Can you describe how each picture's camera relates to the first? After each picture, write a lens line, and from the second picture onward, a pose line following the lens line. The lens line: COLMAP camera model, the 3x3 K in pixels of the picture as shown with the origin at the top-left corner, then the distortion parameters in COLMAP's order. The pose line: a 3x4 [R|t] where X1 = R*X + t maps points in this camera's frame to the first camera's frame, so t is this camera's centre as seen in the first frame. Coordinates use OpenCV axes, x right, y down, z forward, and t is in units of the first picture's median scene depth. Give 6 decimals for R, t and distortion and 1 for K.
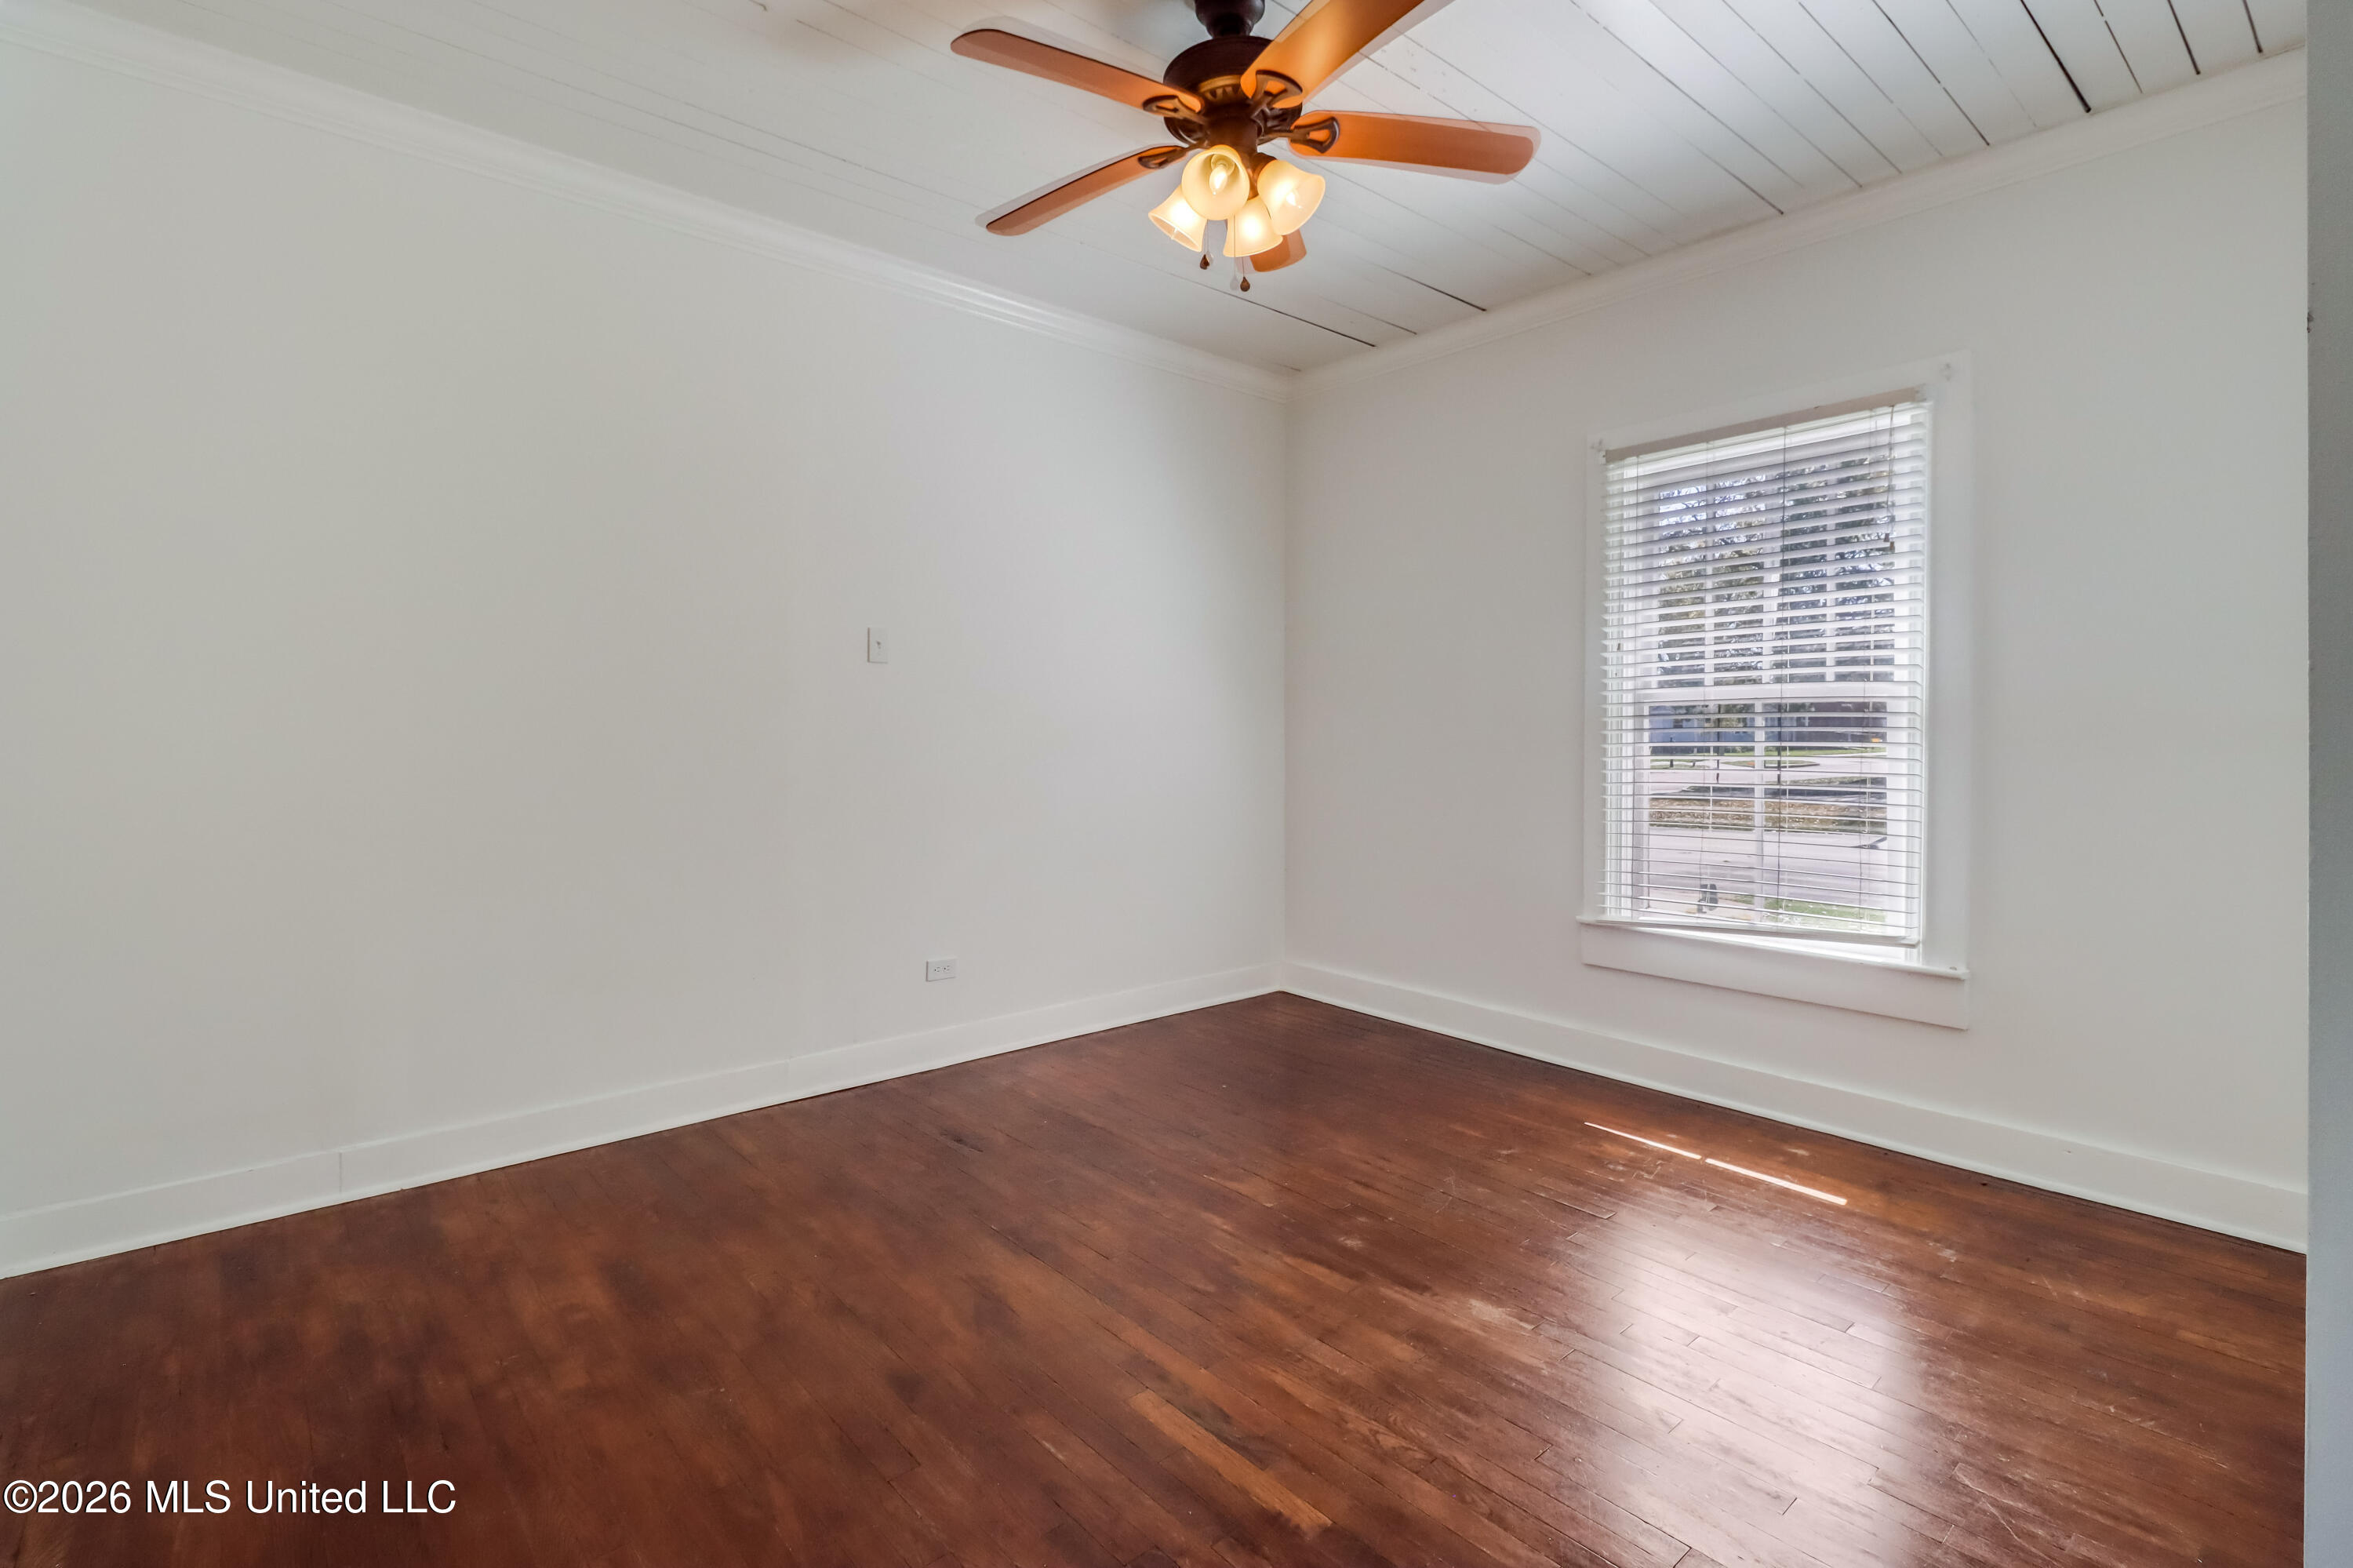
lens RADIAL K [[1095.2, 0, 1175.1], [0, 1095.2, 756.5], [0, 0, 1]] dist [0.027664, -0.000225]
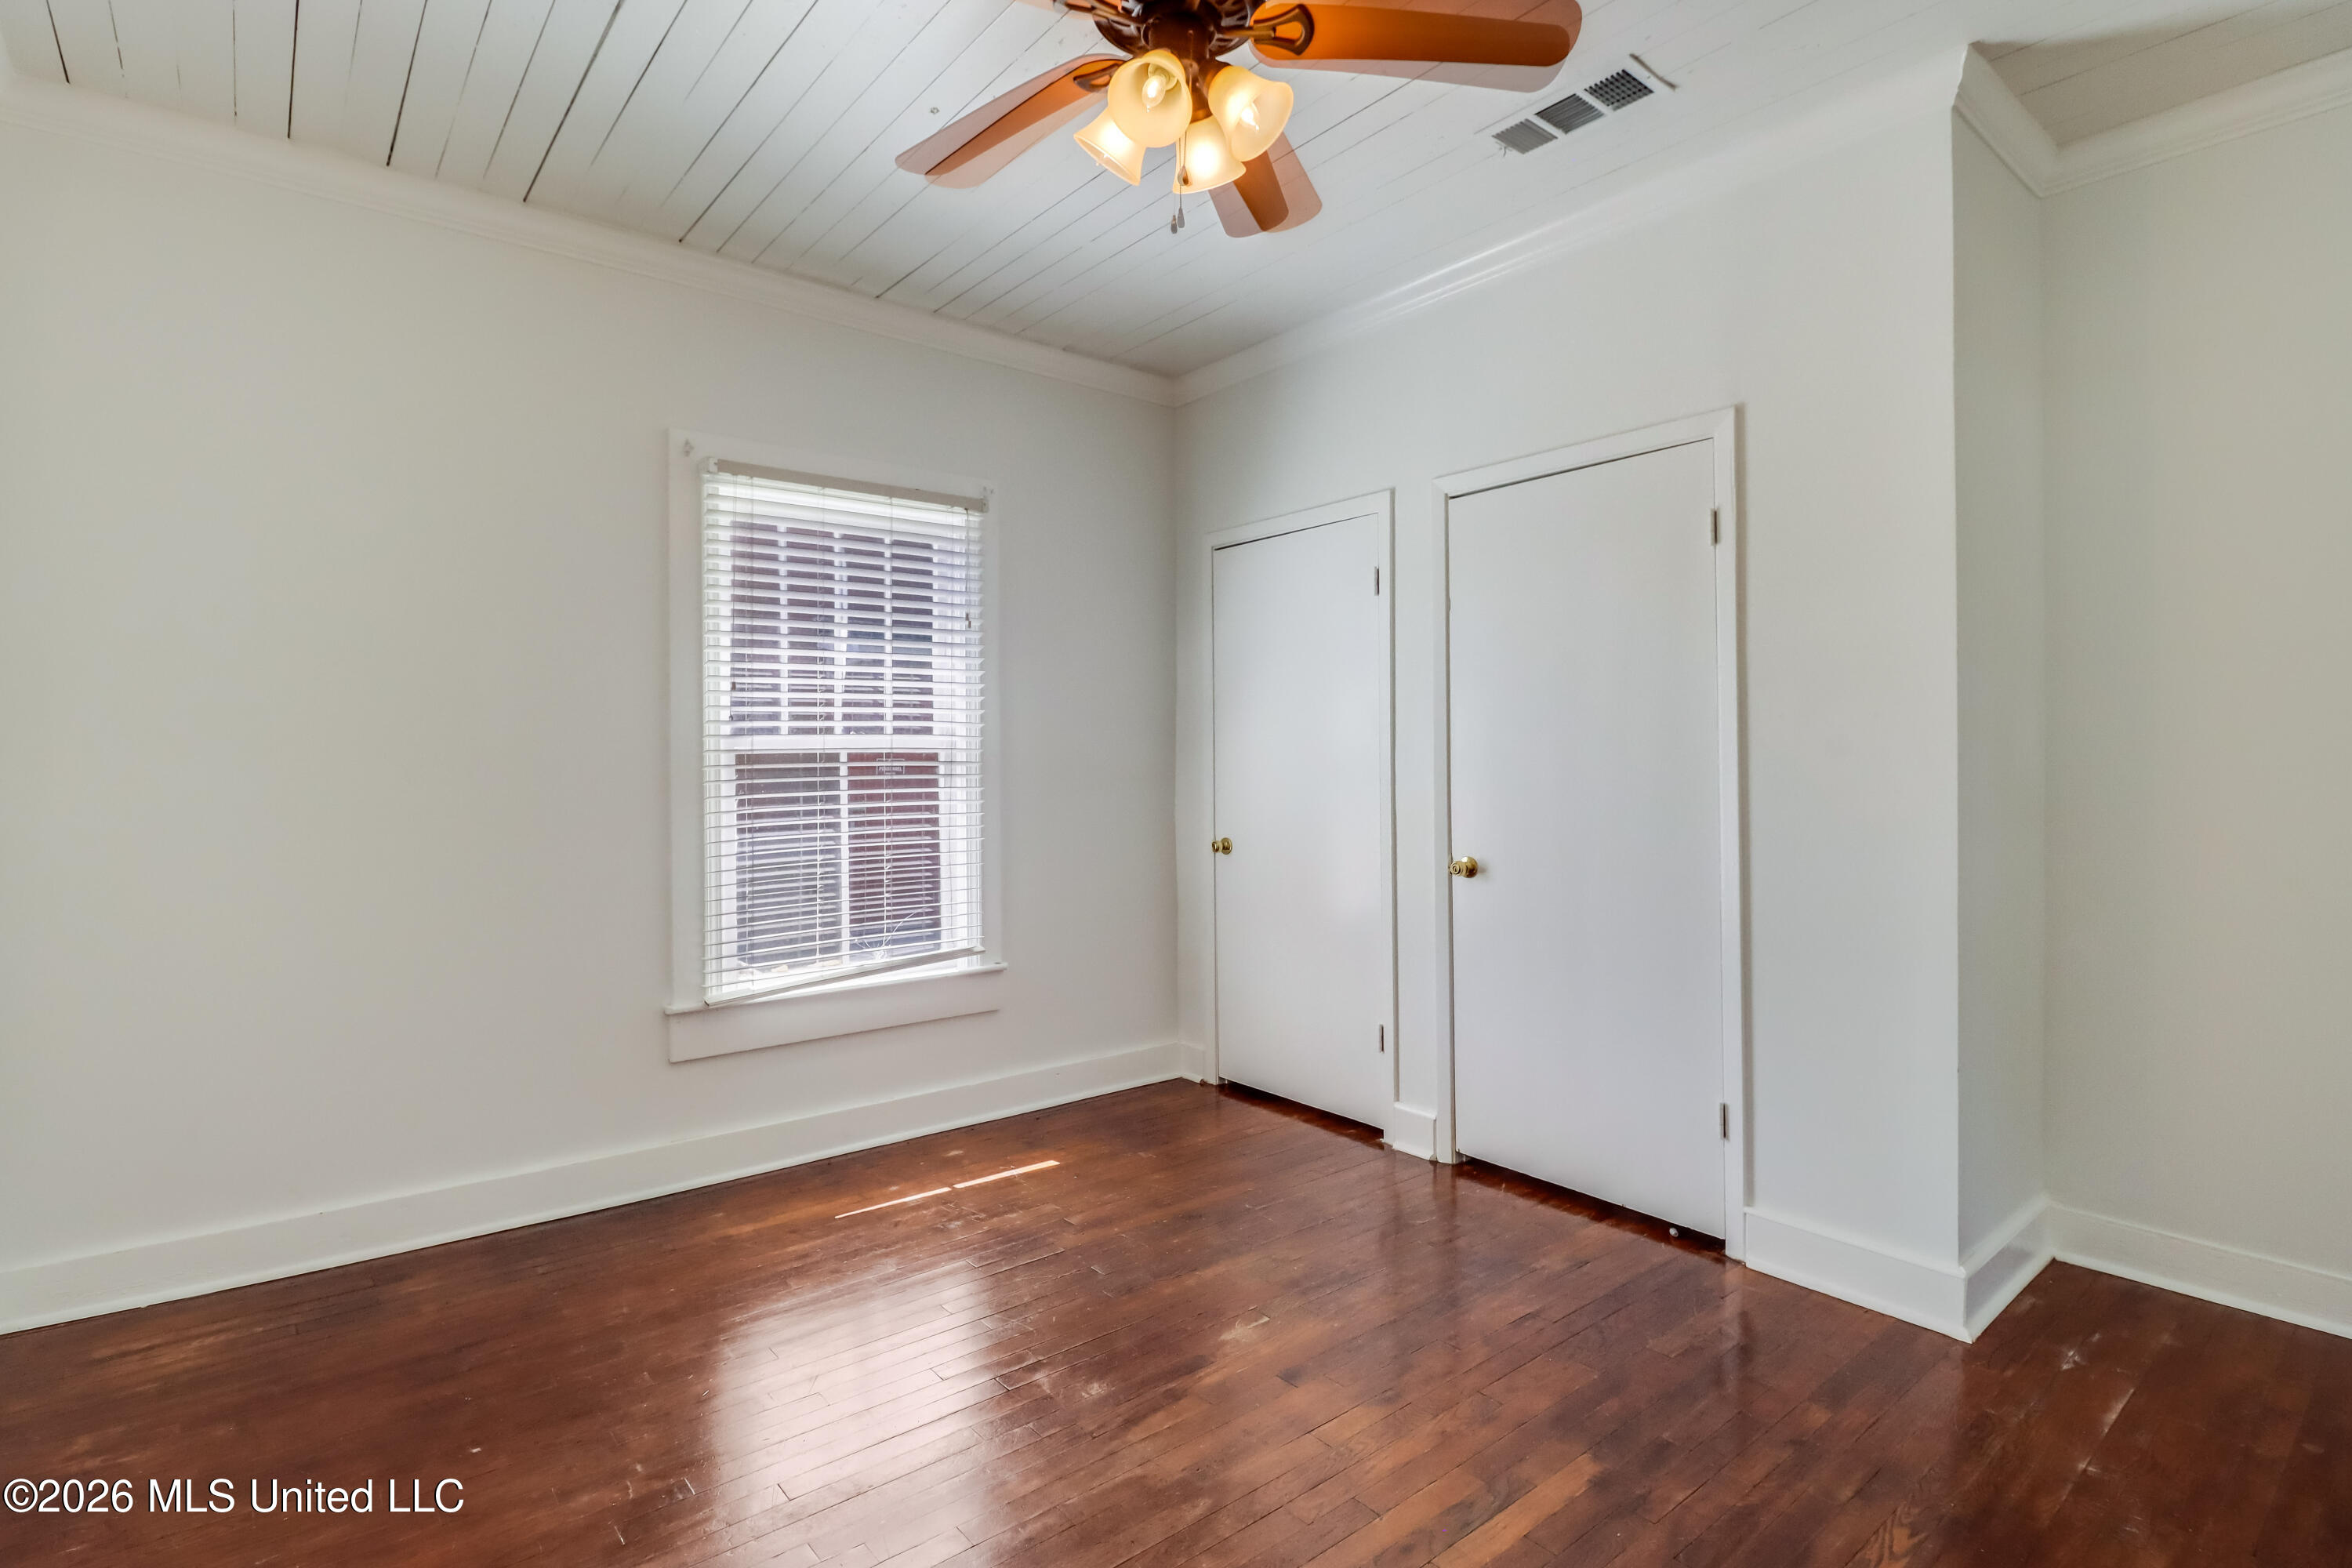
lens RADIAL K [[1097.2, 0, 1176.0], [0, 1097.2, 784.0], [0, 0, 1]] dist [-0.031383, 0.000312]
pose [[0.051489, -0.011162, 0.998611, -0.501590], [0.042784, 0.999044, 0.008961, -0.015824], [-0.997757, 0.042263, 0.051917, 0.676672]]
